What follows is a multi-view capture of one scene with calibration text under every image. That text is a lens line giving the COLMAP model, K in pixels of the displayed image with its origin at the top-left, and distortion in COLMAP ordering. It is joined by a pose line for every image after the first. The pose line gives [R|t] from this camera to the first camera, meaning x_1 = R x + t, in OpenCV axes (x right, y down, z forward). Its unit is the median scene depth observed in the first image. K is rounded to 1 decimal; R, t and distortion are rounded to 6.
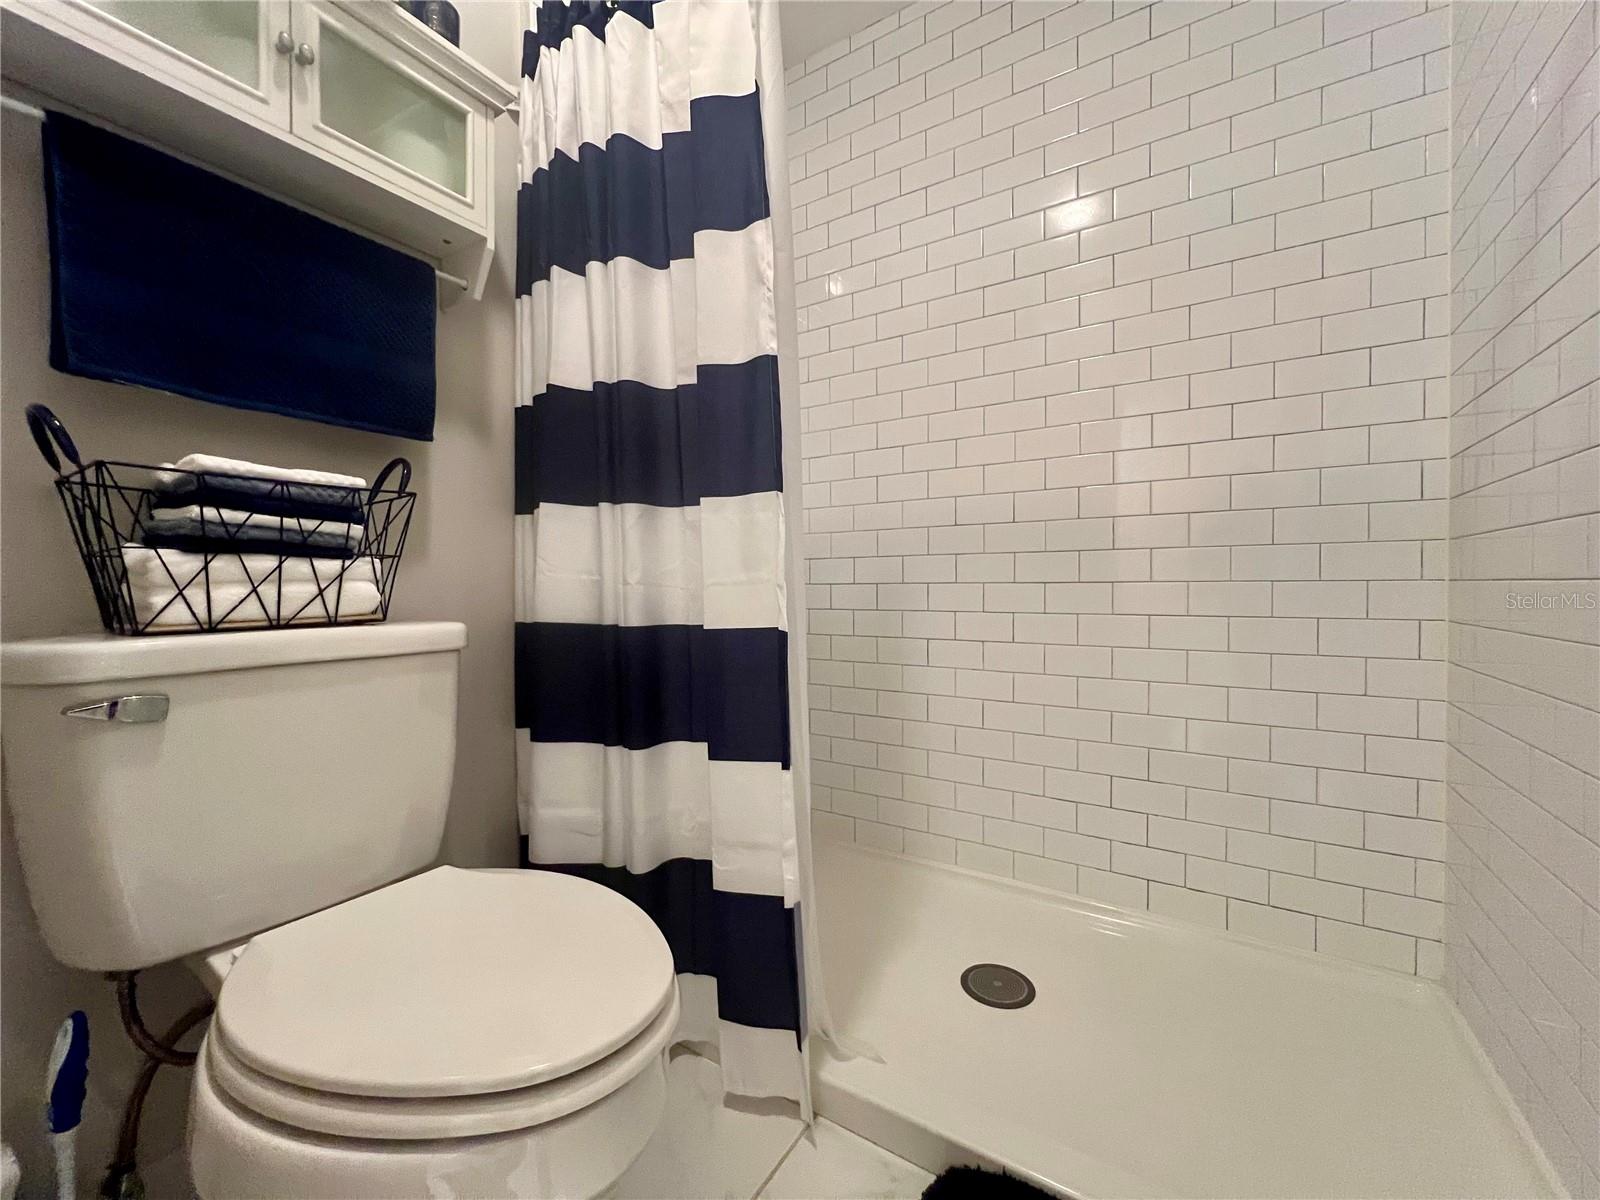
lens RADIAL K [[652.6, 0, 795.3], [0, 652.6, 597.6], [0, 0, 1]] dist [0.000571, 0.000155]
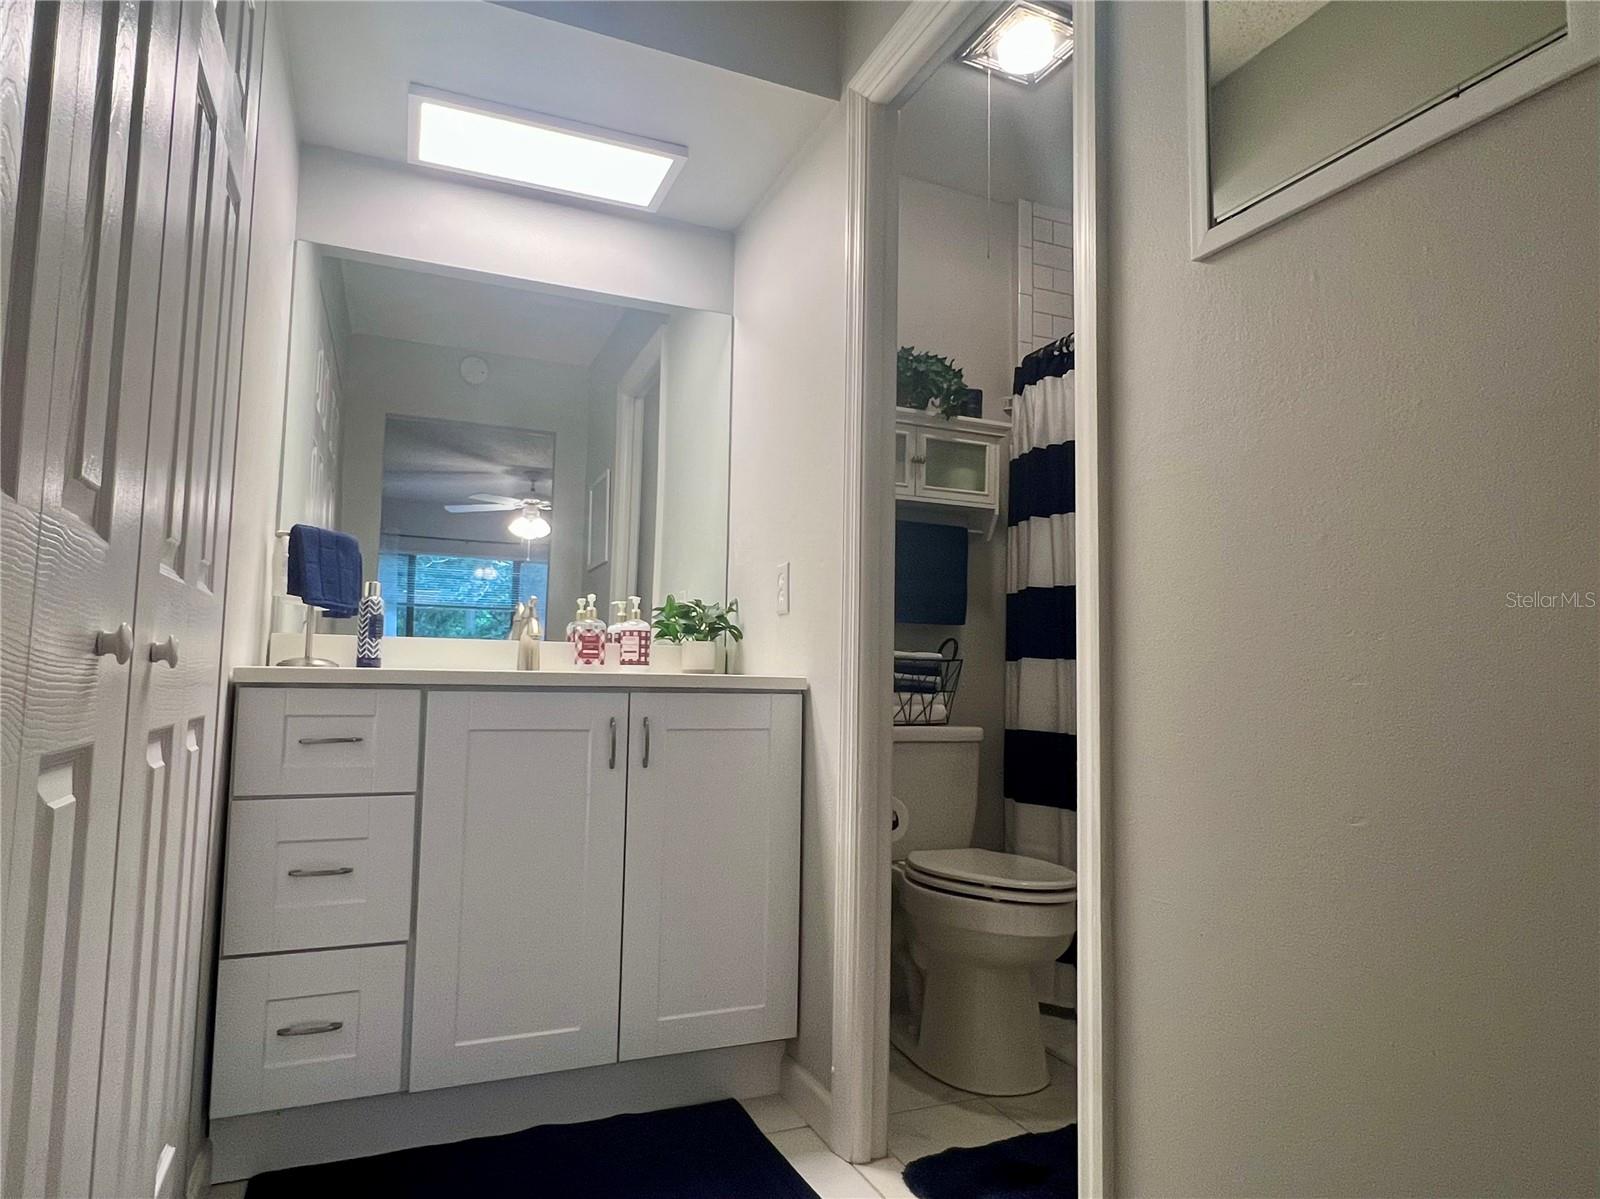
lens RADIAL K [[964.1, 0, 797.0], [0, 964.1, 606.9], [0, 0, 1]] dist [0.004729, 0.000163]
pose [[0.833771, -0.026841, -0.551457, 0.527225], [-0.032959, 0.994617, -0.098242, -0.014030], [0.551125, 0.100087, 0.828398, -1.471027]]
